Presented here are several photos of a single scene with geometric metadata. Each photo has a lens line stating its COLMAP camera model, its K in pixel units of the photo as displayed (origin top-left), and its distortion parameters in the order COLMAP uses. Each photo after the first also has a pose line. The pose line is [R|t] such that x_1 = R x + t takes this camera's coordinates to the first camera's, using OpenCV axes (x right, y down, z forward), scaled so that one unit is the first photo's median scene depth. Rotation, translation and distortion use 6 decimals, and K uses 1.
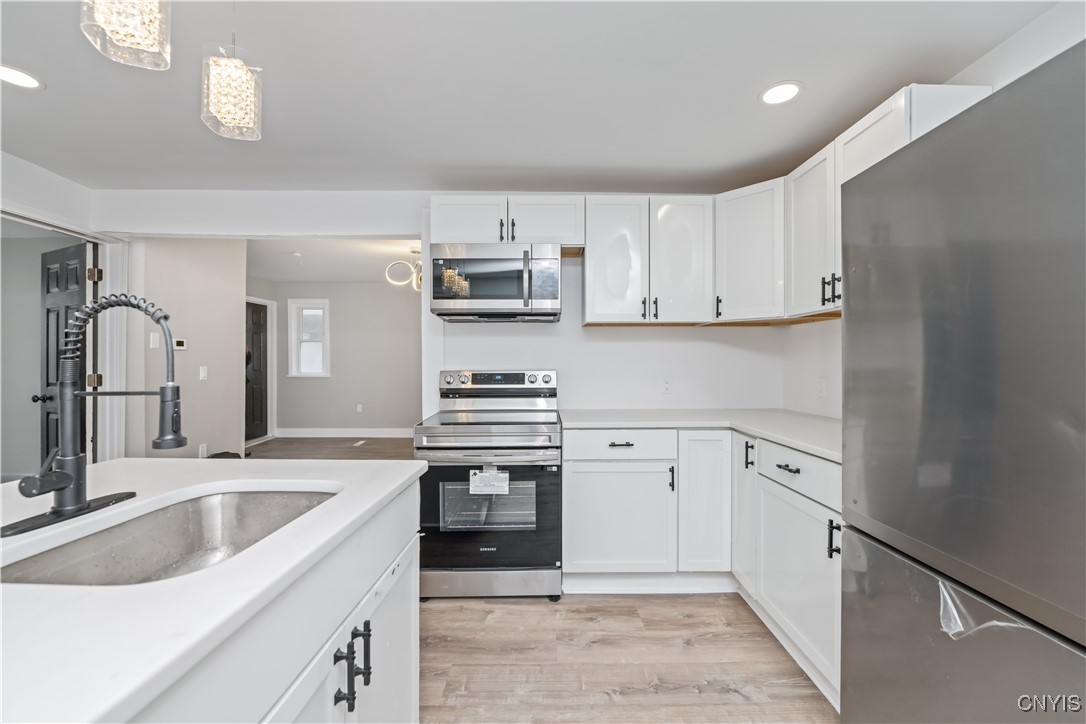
lens RADIAL K [[439.5, 0, 546.7], [0, 439.5, 360.2], [0, 0, 1]] dist [-0.007299, -0.000835]
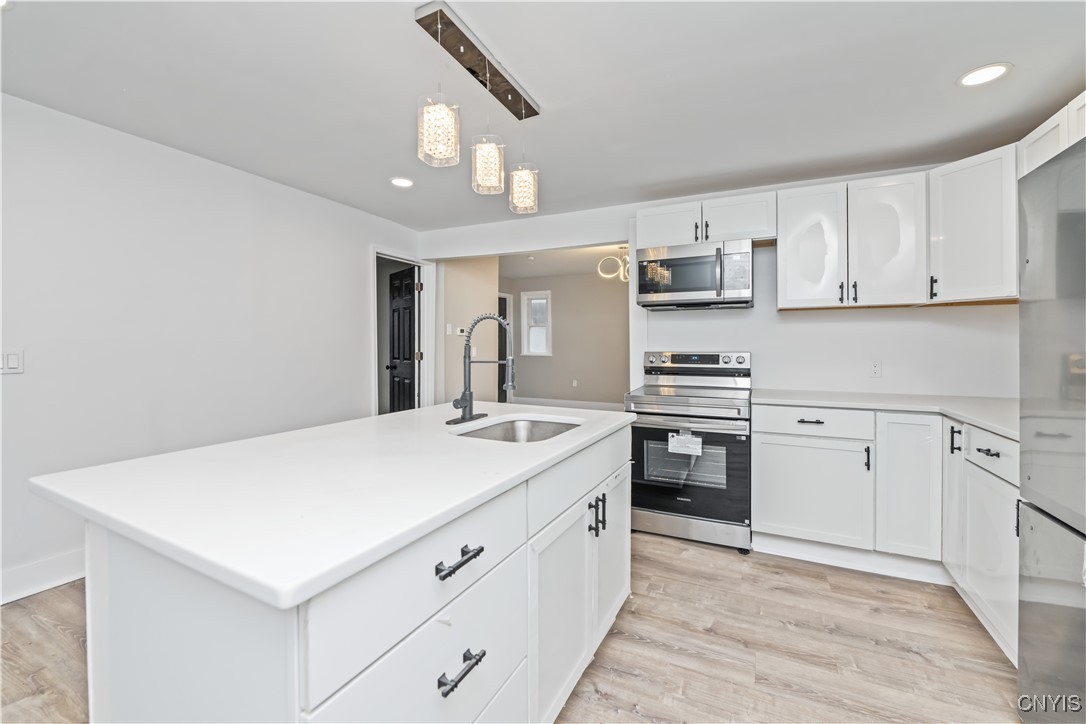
lens RADIAL K [[439.5, 0, 555.1], [0, 439.5, 340.3], [0, 0, 1]] dist [-0.007299, -0.000835]
pose [[0.905767, -0.002223, -0.423770, 0.056202], [0.001504, 0.999997, -0.002031, -0.006632], [0.423773, 0.001203, 0.905768, -0.238350]]
